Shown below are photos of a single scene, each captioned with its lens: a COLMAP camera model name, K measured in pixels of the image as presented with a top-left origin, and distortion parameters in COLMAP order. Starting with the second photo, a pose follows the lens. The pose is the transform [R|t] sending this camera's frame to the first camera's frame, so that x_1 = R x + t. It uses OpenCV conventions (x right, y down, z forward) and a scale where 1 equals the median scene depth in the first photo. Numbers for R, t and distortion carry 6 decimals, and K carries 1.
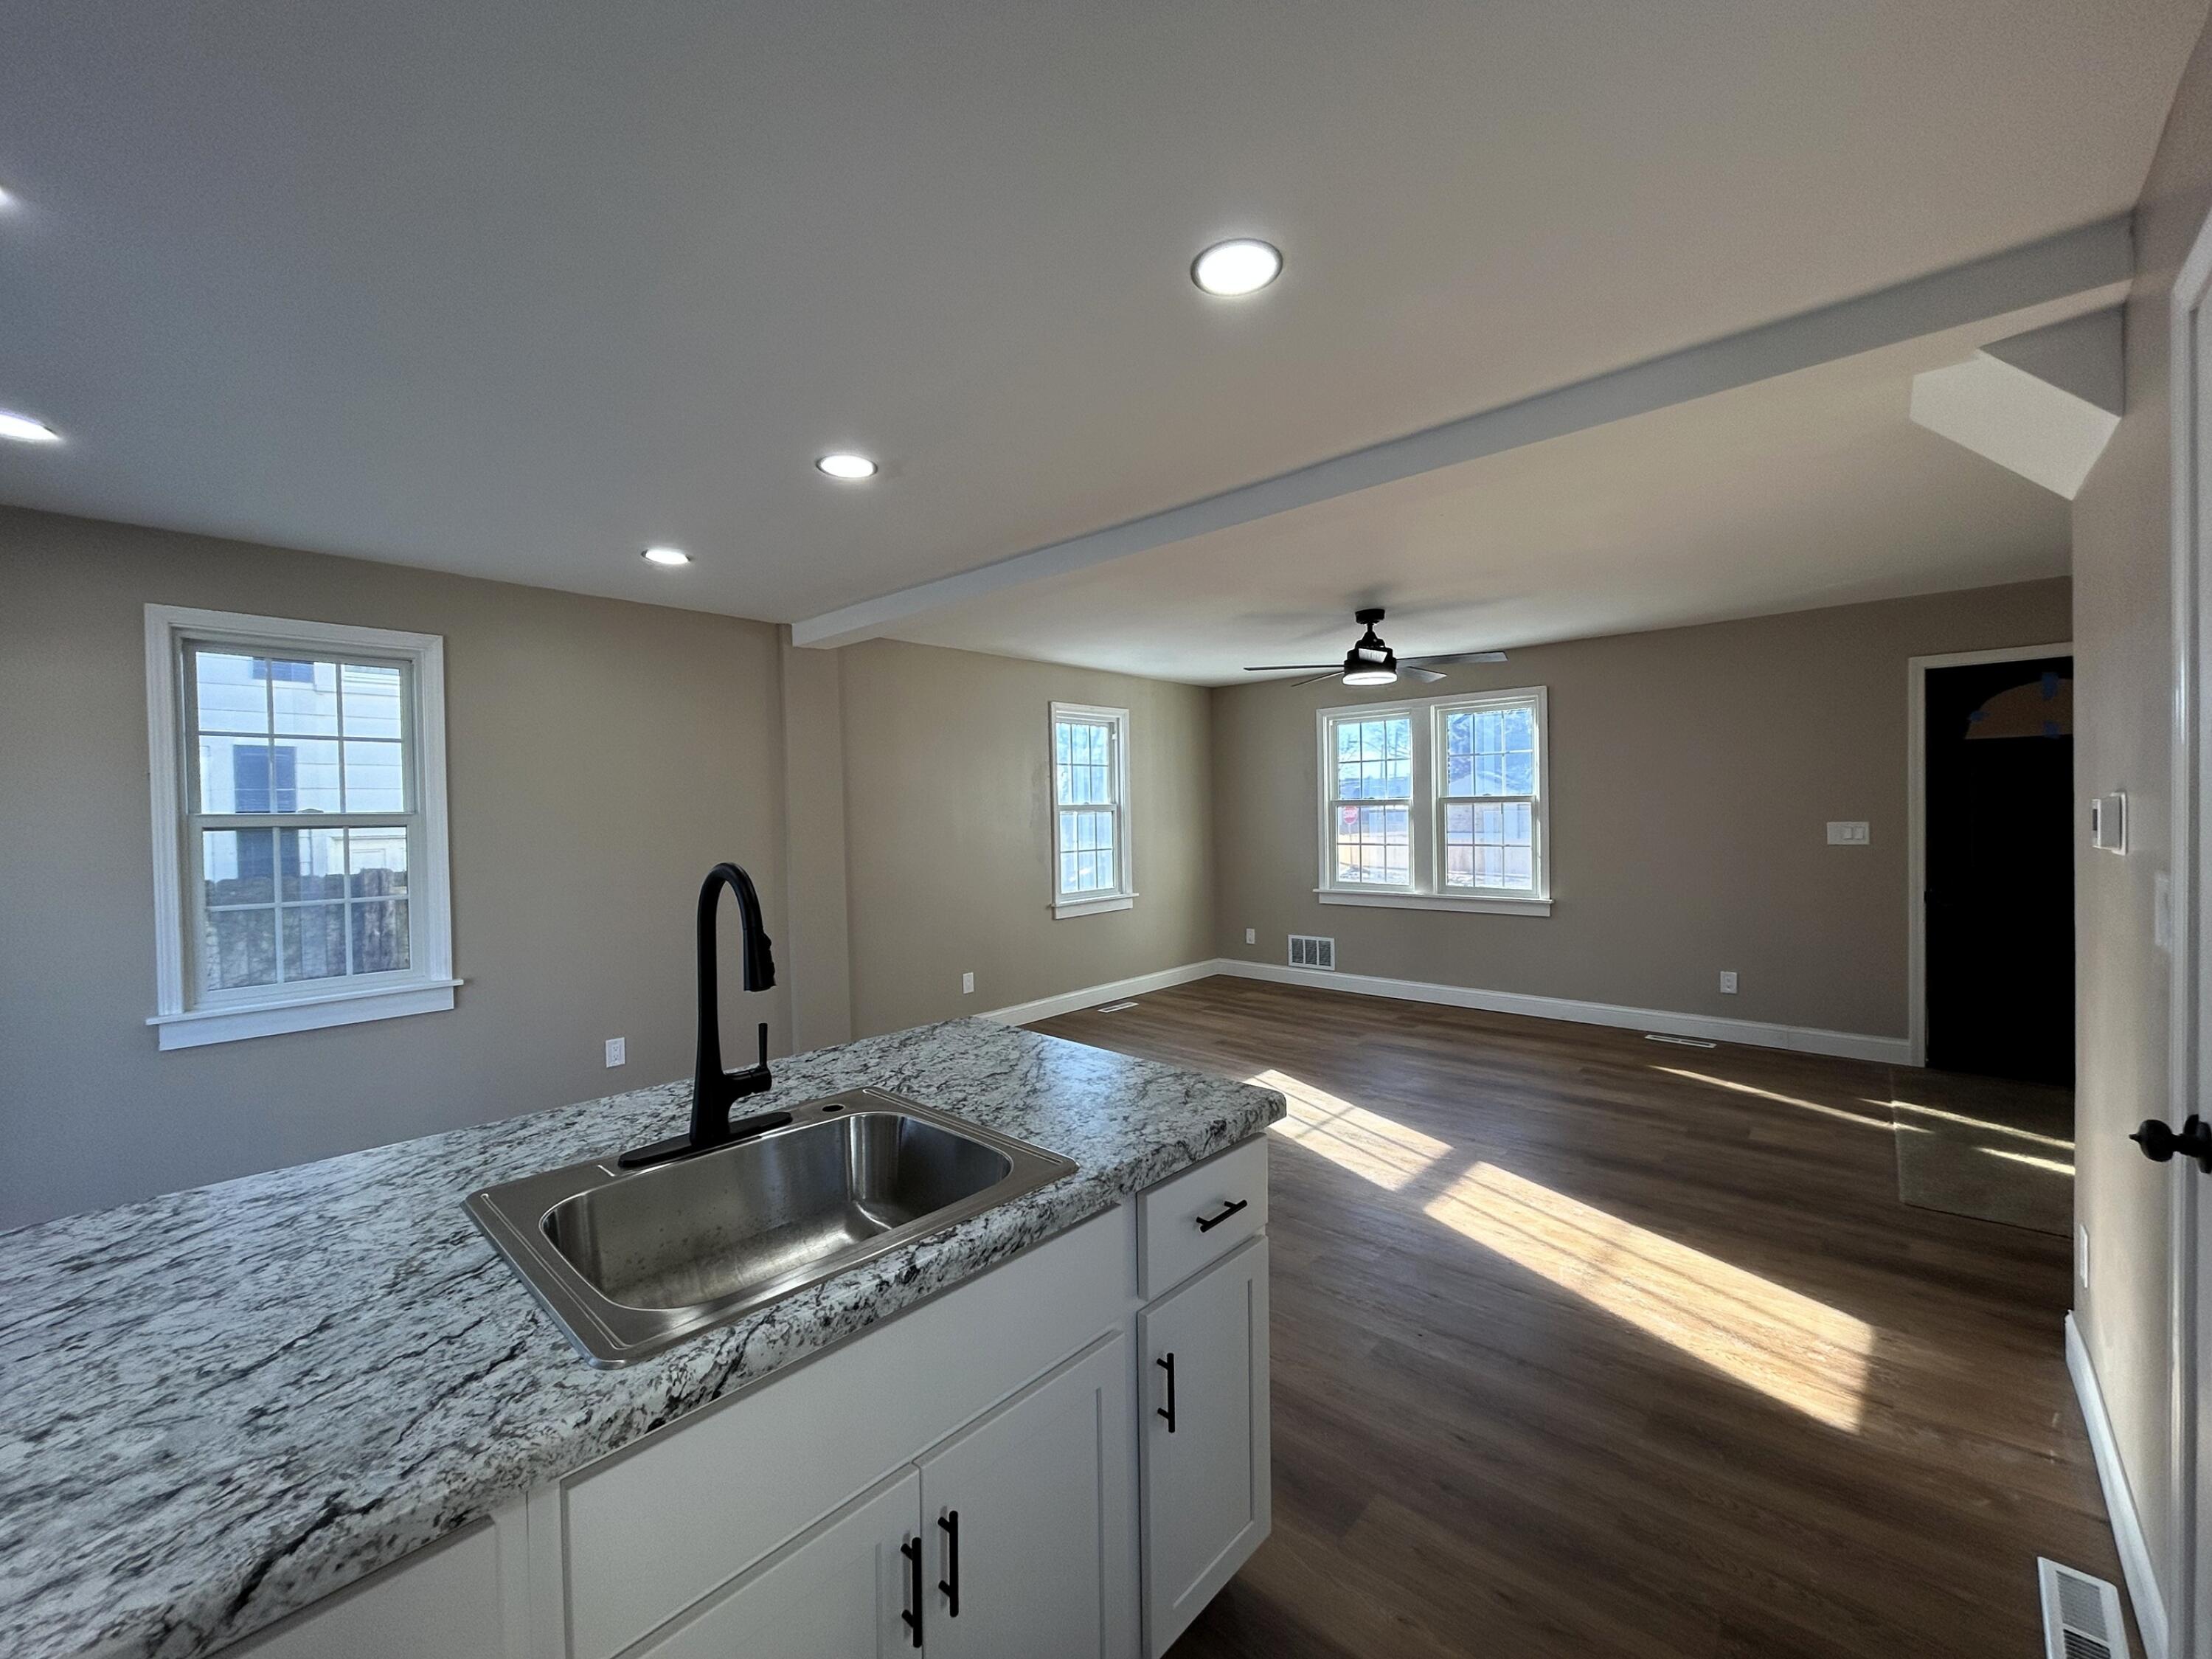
lens RADIAL K [[892.8, 0, 1110.0], [0, 892.8, 825.5], [0, 0, 1]] dist [-0.001561, 0.000183]
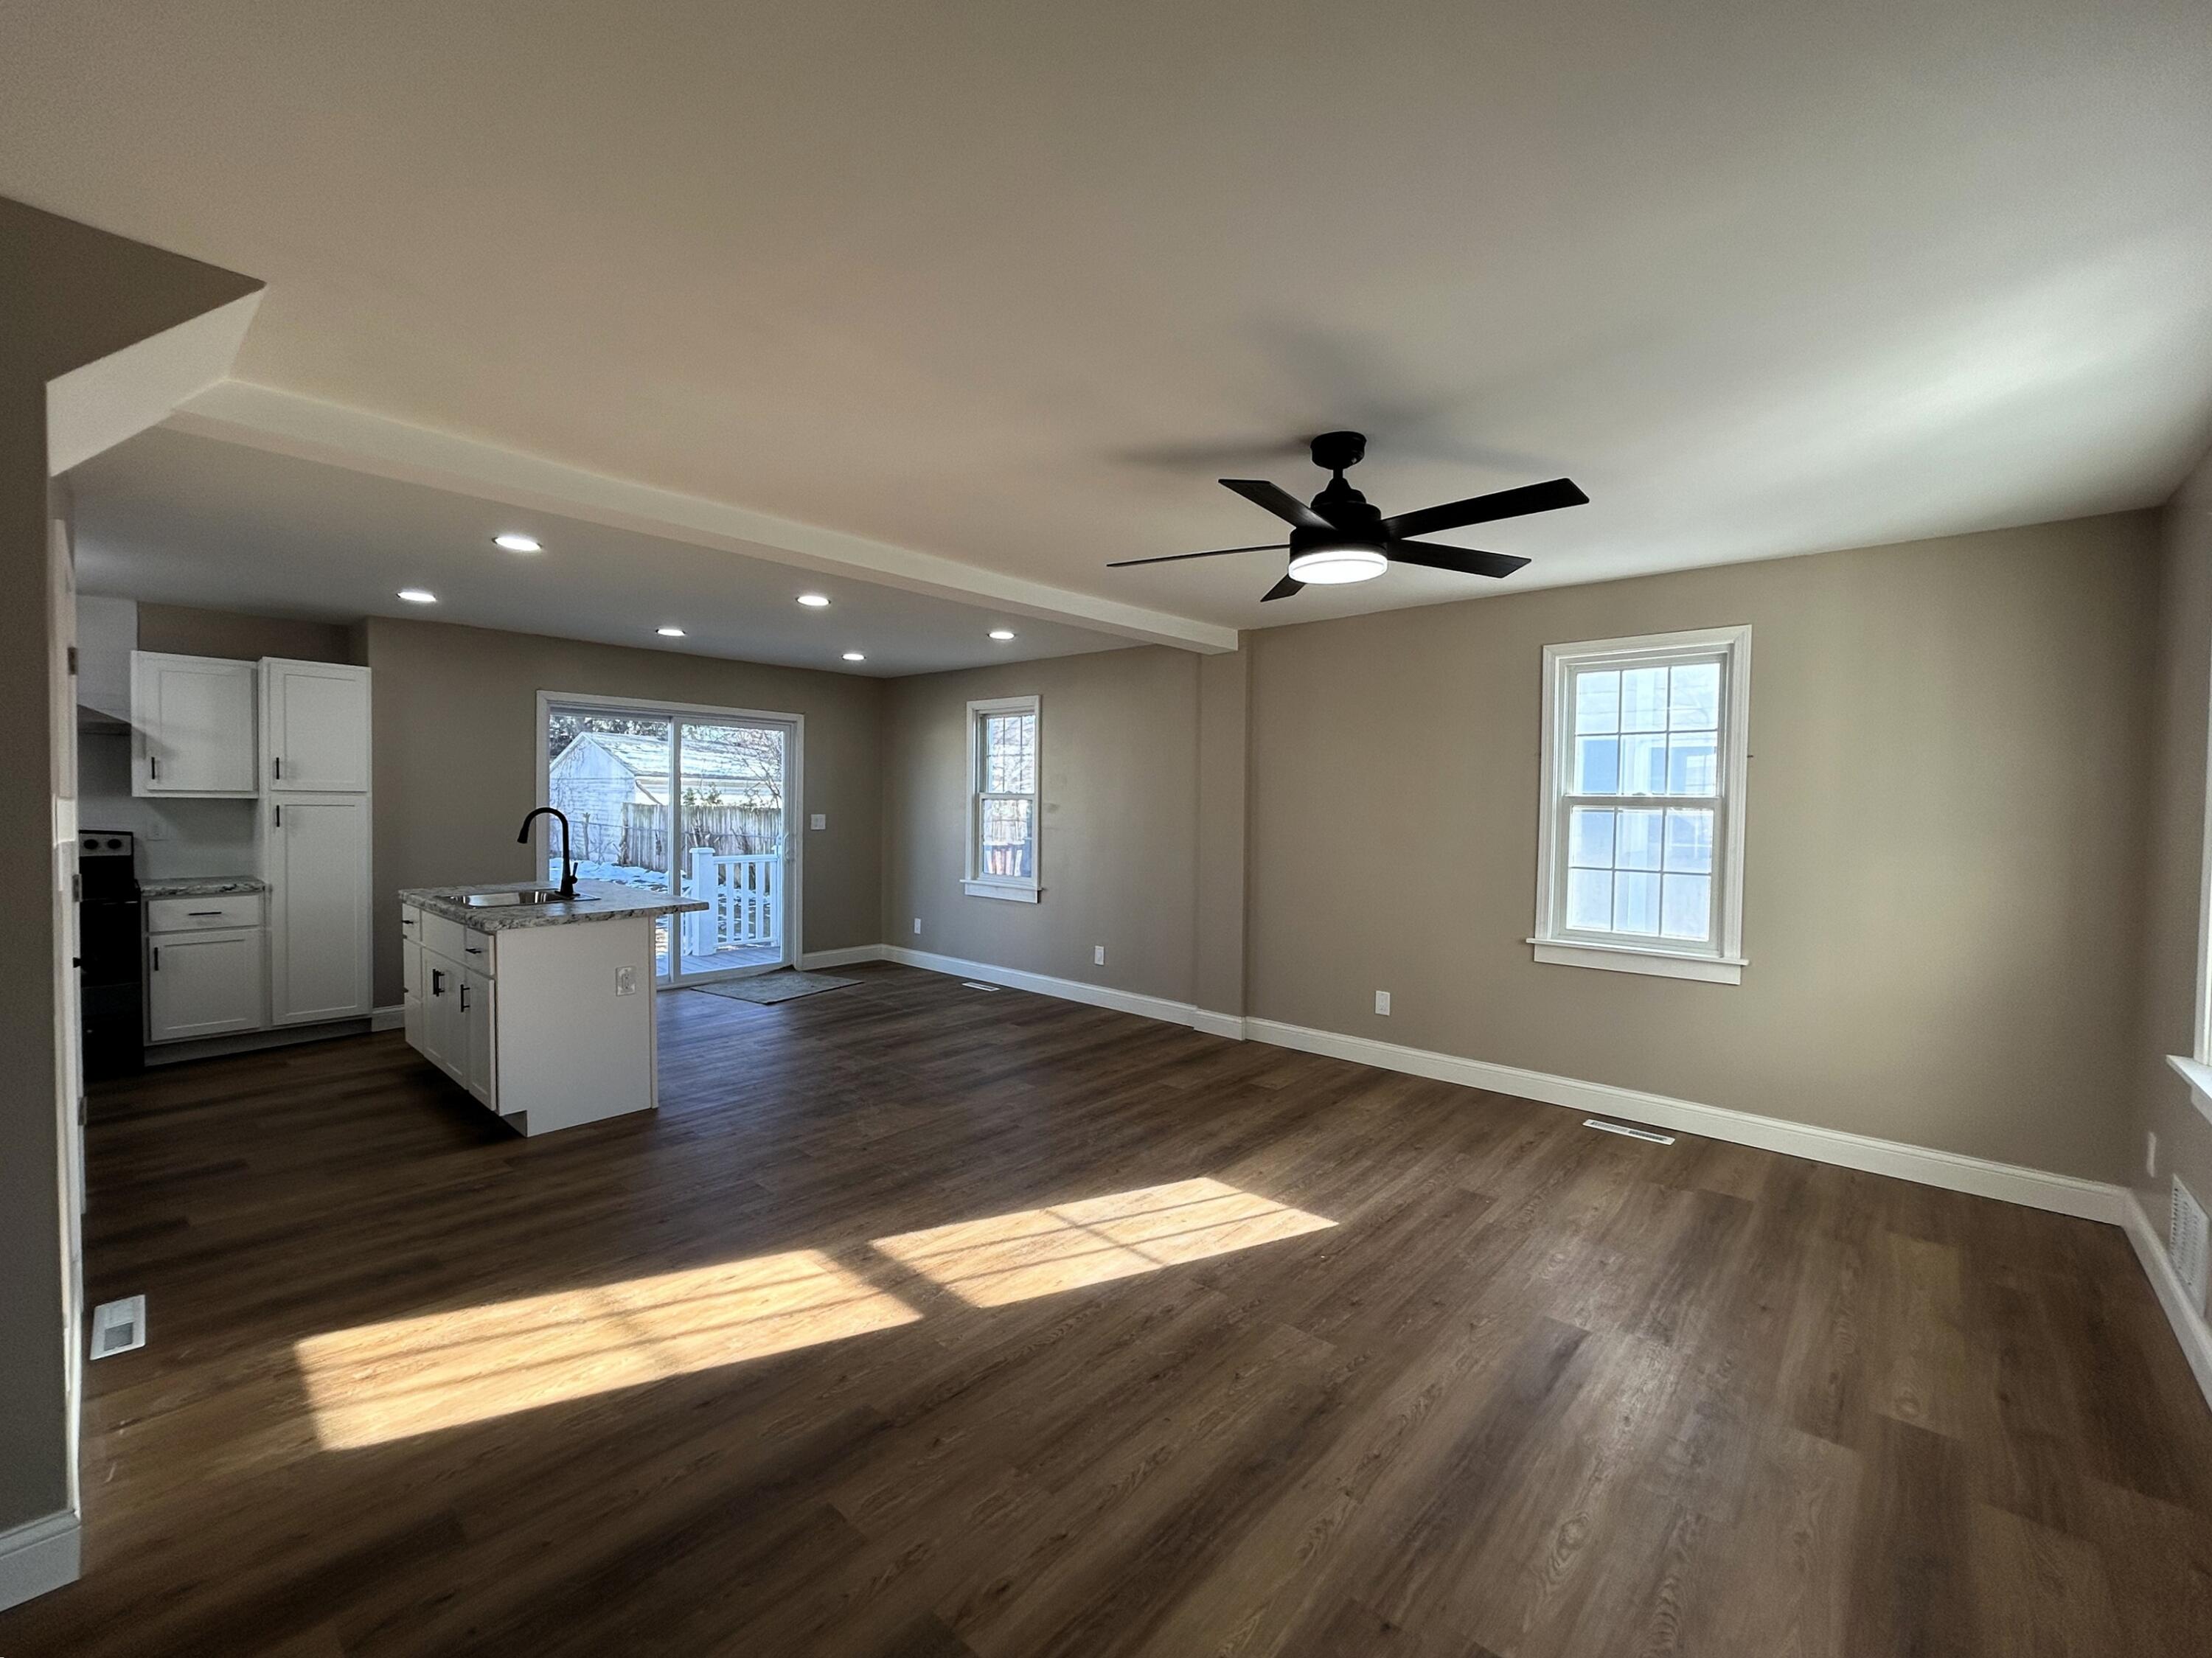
lens RADIAL K [[892.7, 0, 1073.5], [0, 892.7, 835.4], [0, 0, 1]] dist [-0.001561, 0.000183]
pose [[-0.003816, 0.058674, -0.998270, 0.901351], [-0.027898, 0.997882, 0.058758, -0.033644], [0.999604, 0.028074, -0.002171, 0.922037]]
